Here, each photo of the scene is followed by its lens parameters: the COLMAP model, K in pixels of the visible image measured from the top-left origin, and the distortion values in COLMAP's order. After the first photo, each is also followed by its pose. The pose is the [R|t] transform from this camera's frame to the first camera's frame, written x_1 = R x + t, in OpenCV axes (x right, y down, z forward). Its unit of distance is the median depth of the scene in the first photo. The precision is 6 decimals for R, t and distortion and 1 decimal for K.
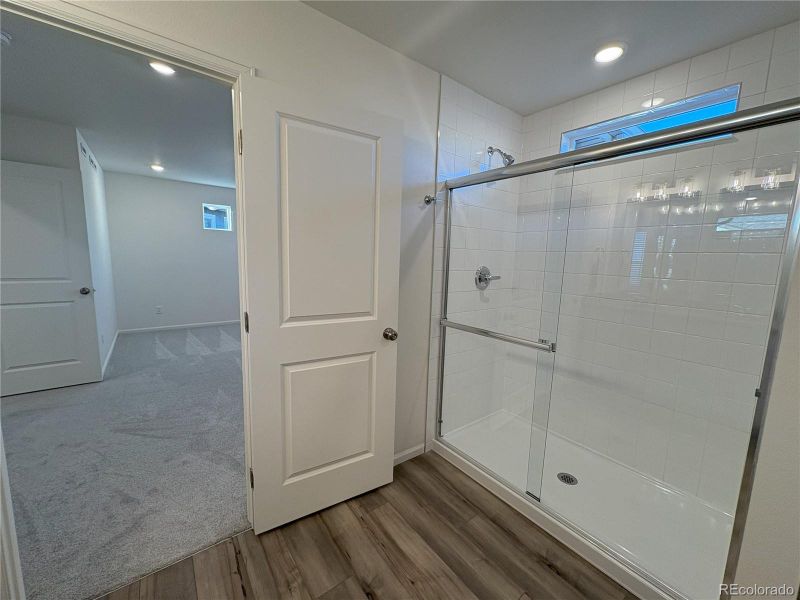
lens RADIAL K [[319.6, 0, 400.0], [0, 319.6, 300.0], [0, 0, 1]] dist [0.000435, 0.000087]
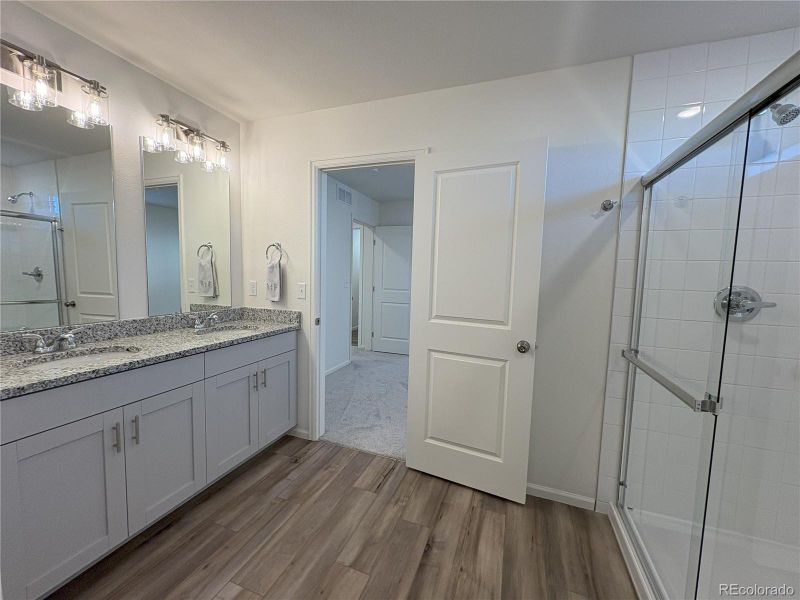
lens RADIAL K [[319.6, 0, 400.0], [0, 319.6, 300.0], [0, 0, 1]] dist [0.000435, 0.000087]
pose [[0.531040, 0.054850, -0.845570, 0.626344], [-0.124650, 0.992103, -0.013928, 0.023534], [0.838129, 0.112796, 0.533683, 0.123229]]
